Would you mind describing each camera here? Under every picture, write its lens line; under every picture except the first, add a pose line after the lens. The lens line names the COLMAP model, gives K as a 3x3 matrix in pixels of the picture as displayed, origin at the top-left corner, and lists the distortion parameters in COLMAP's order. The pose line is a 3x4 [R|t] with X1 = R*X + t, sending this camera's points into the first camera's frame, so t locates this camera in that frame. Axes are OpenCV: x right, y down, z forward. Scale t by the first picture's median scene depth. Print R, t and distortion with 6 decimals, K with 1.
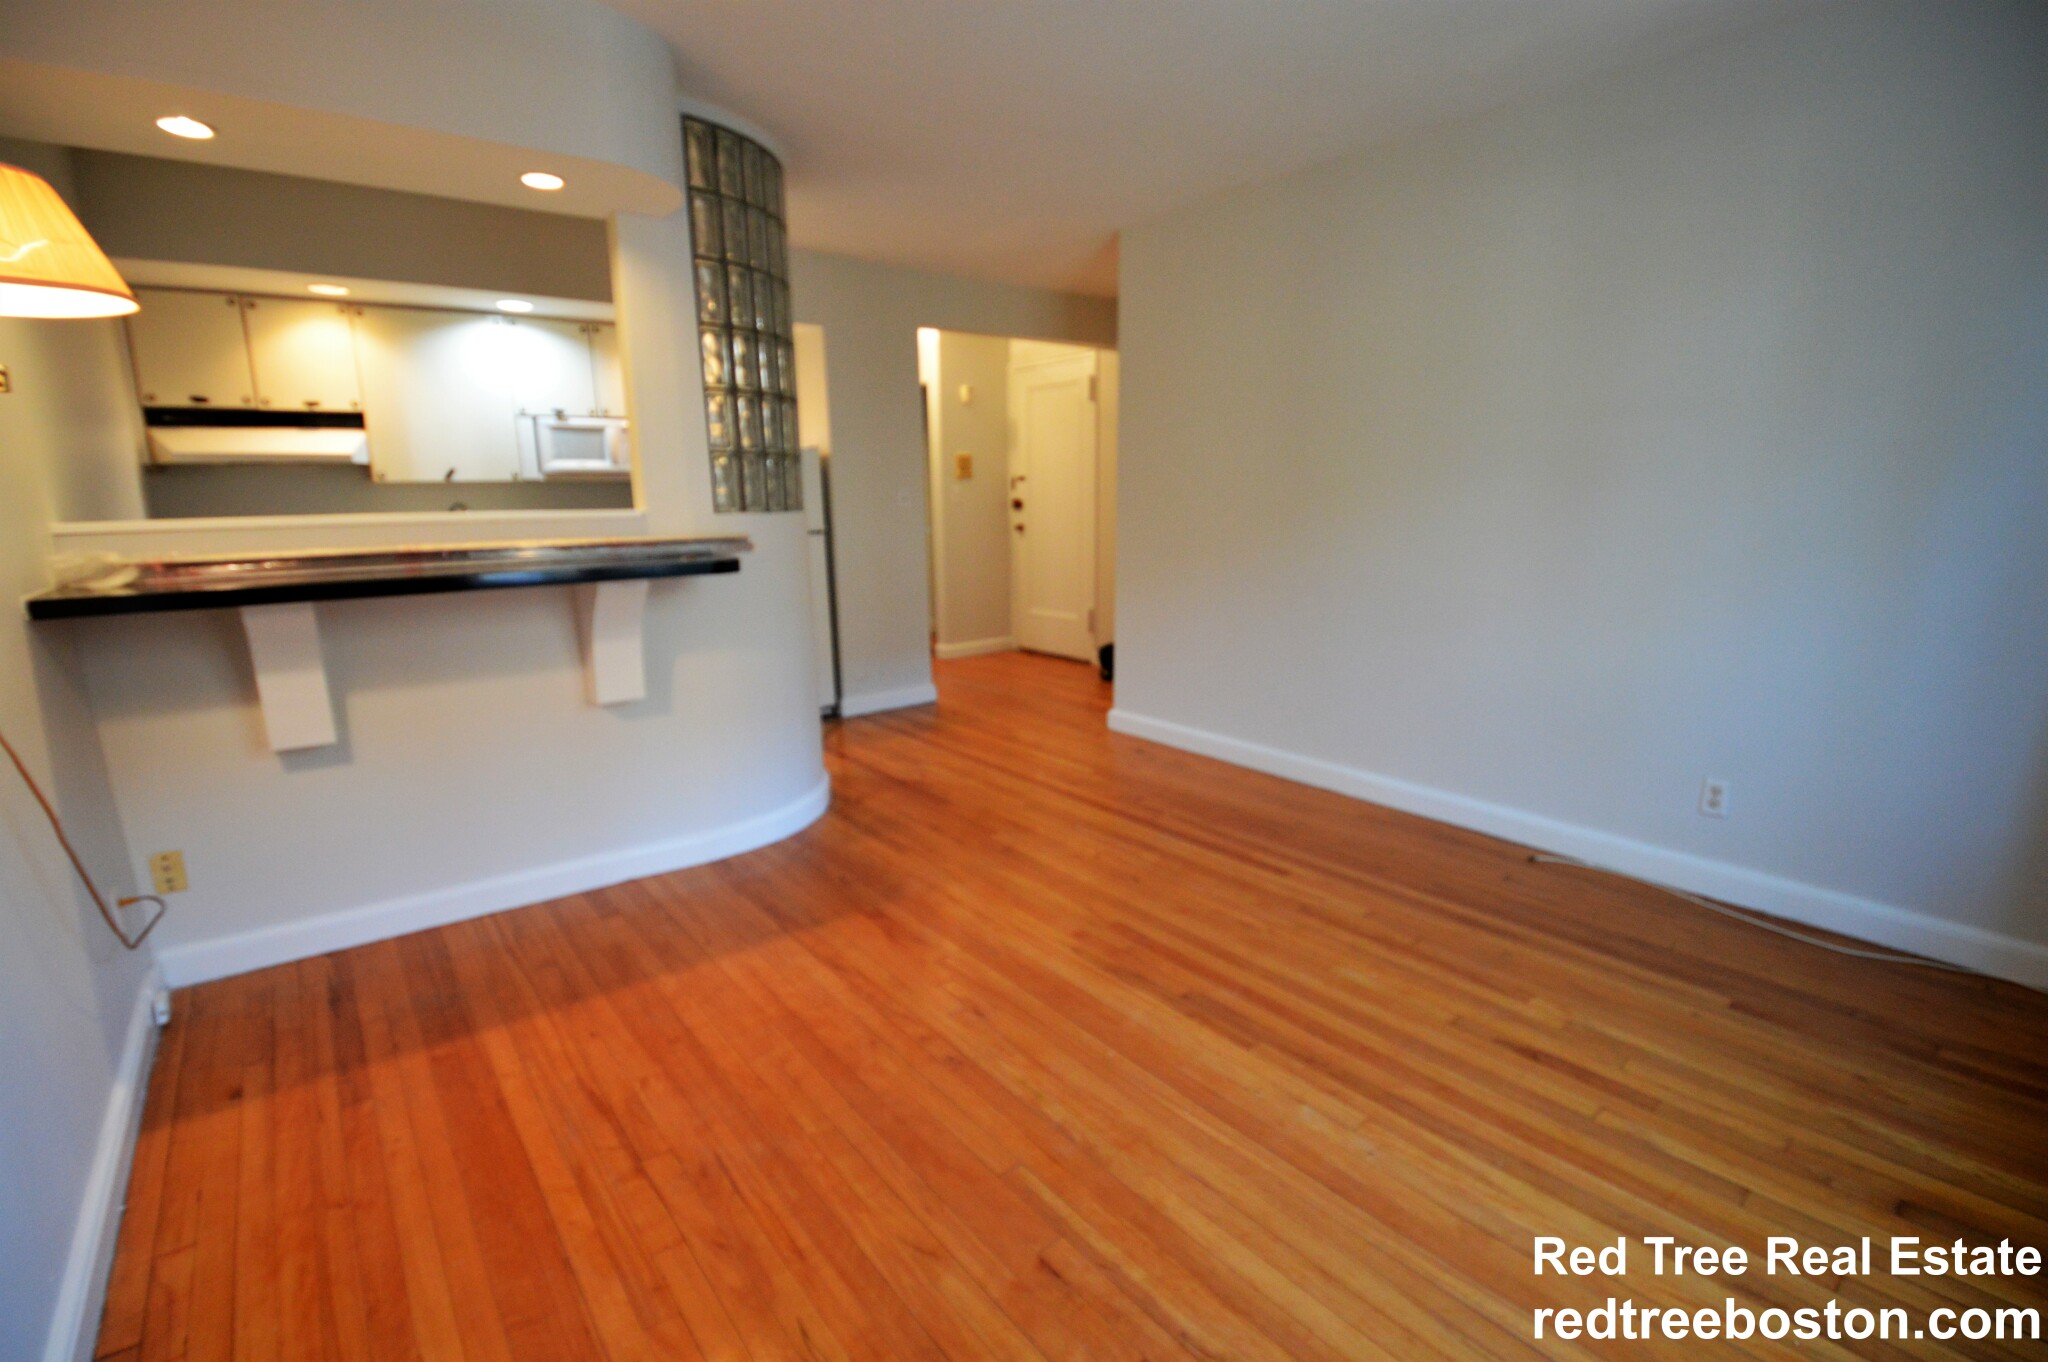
lens RADIAL K [[914.2, 0, 1020.9], [0, 914.2, 682.8], [0, 0, 1]] dist [0.014760, -0.025167]
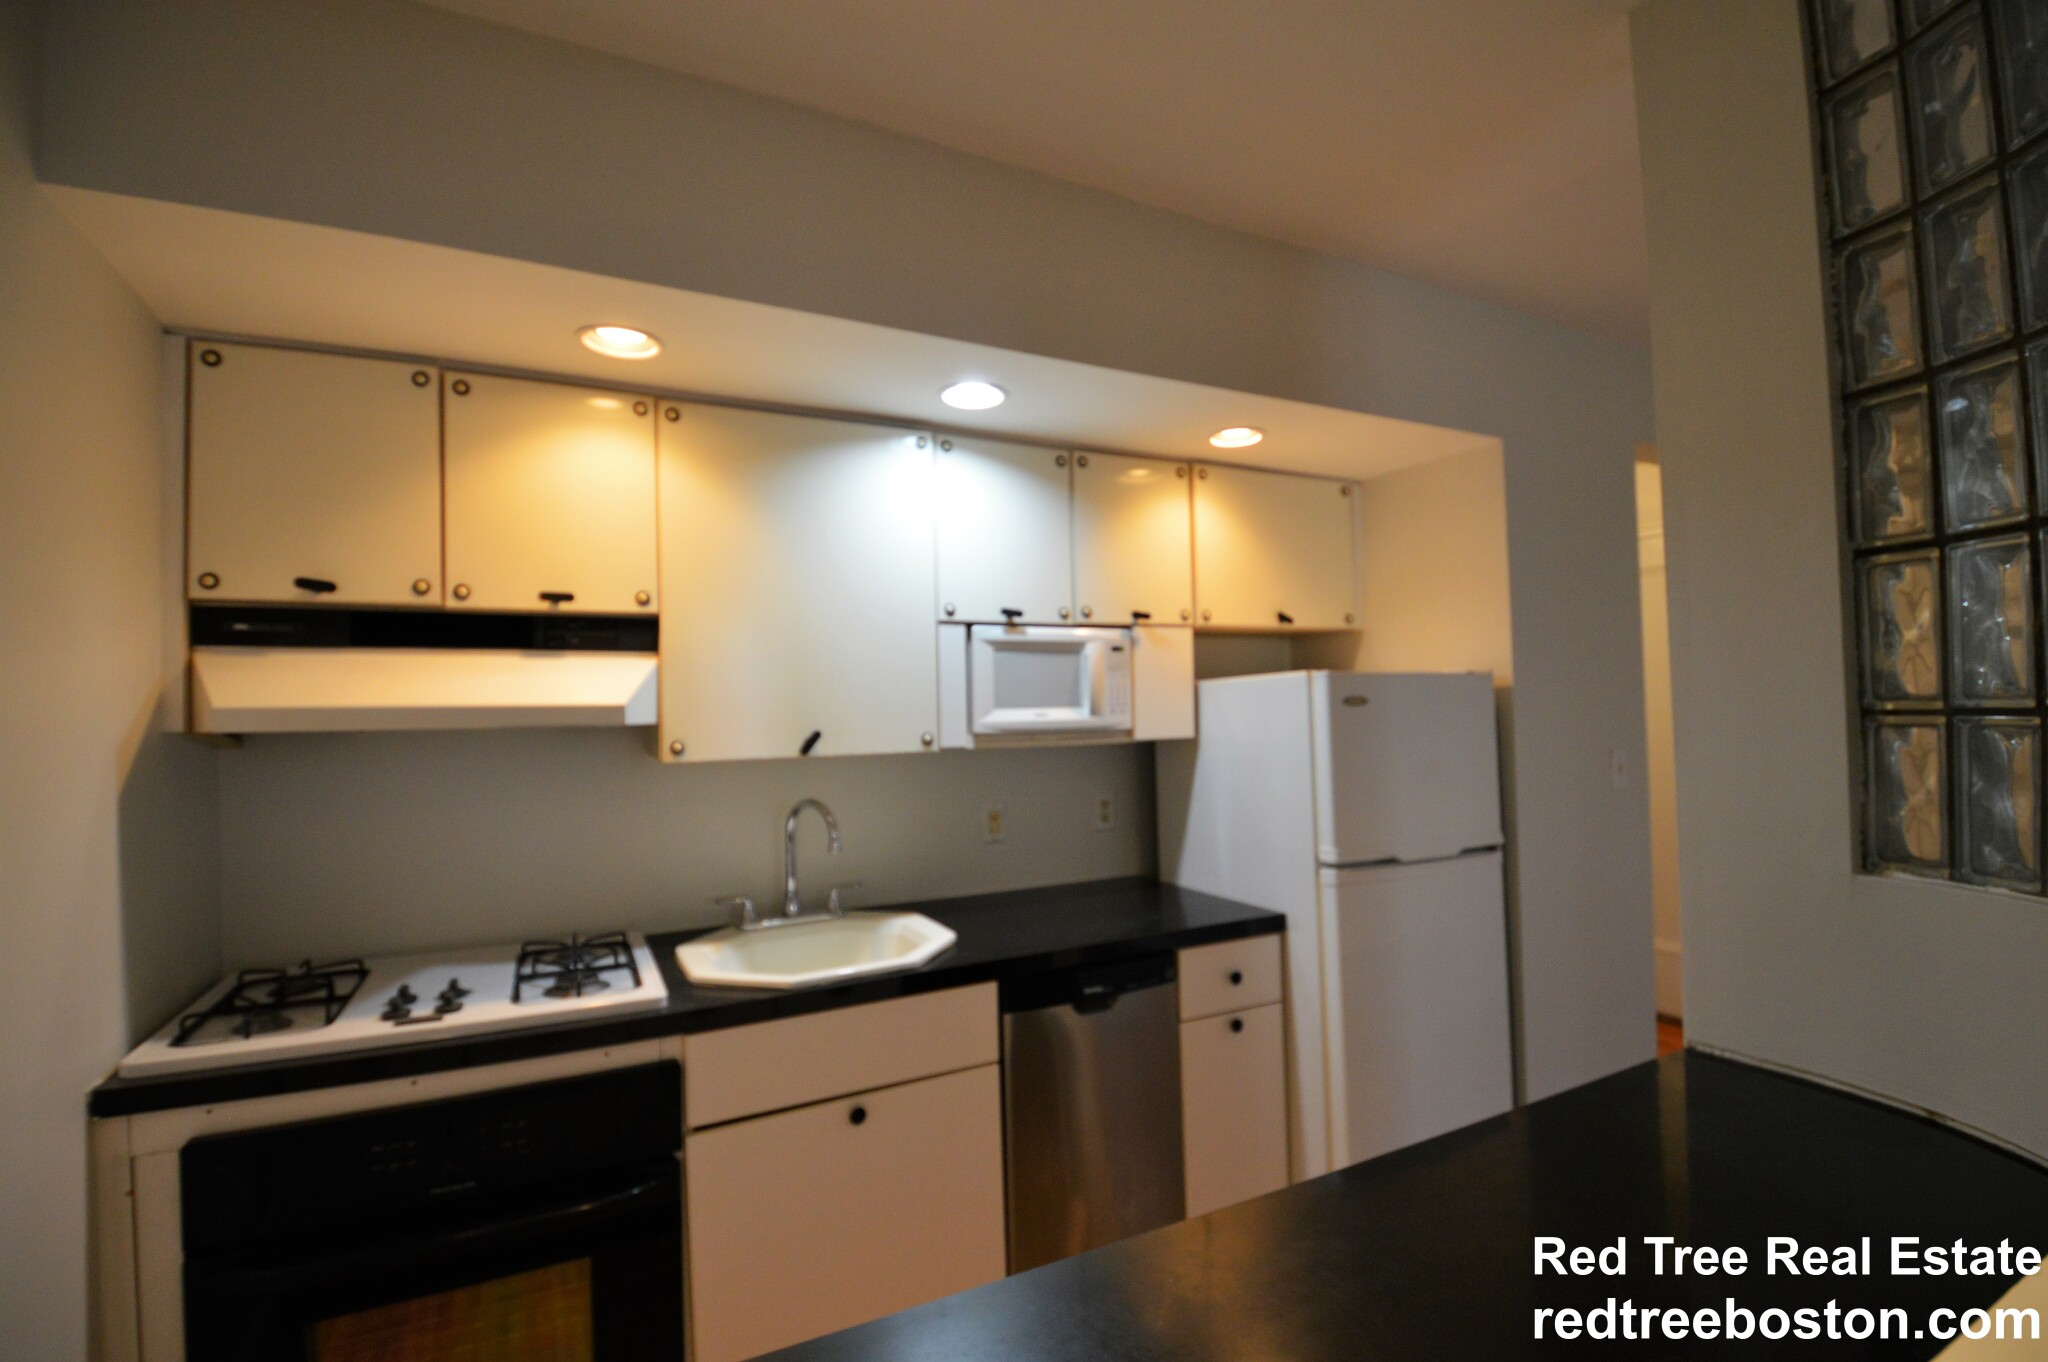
lens RADIAL K [[875.4, 0, 1024.5], [0, 875.4, 706.8], [0, 0, 1]] dist [-0.000786, -0.000157]
pose [[0.977487, -0.014578, -0.210489, -0.533360], [-0.032701, 0.975088, -0.219395, -0.191617], [0.208444, 0.221340, 0.952659, 0.750381]]
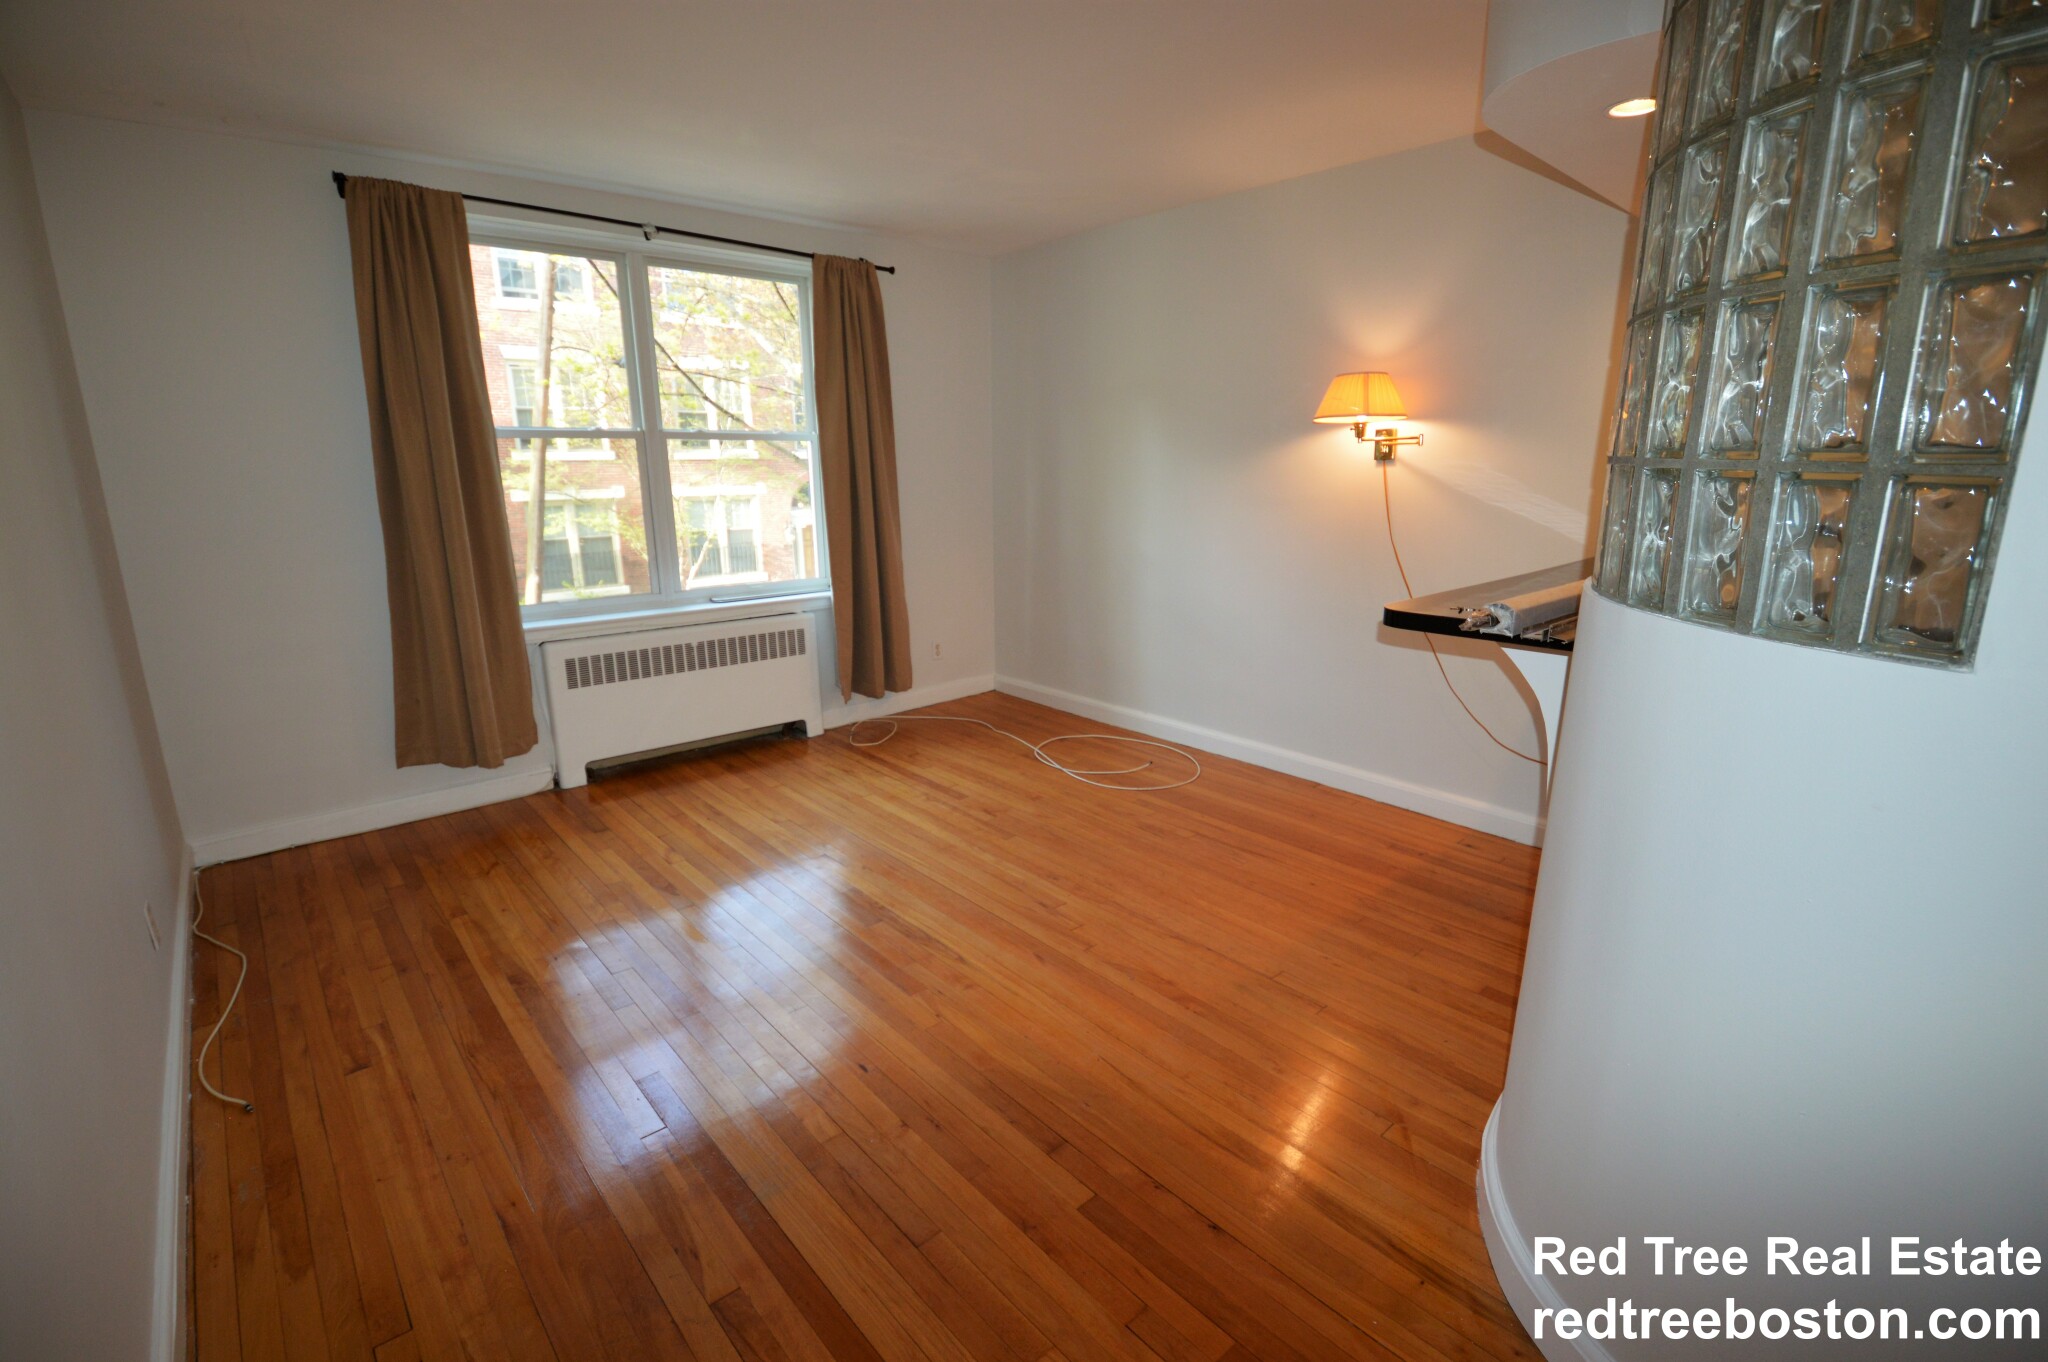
lens RADIAL K [[914.2, 0, 1020.9], [0, 914.2, 682.8], [0, 0, 1]] dist [0.014760, -0.025167]
pose [[-0.998578, 0.028794, -0.044858, 0.023963], [0.006378, 0.900049, 0.435742, -0.330688], [0.052922, 0.434836, -0.898953, 1.356729]]
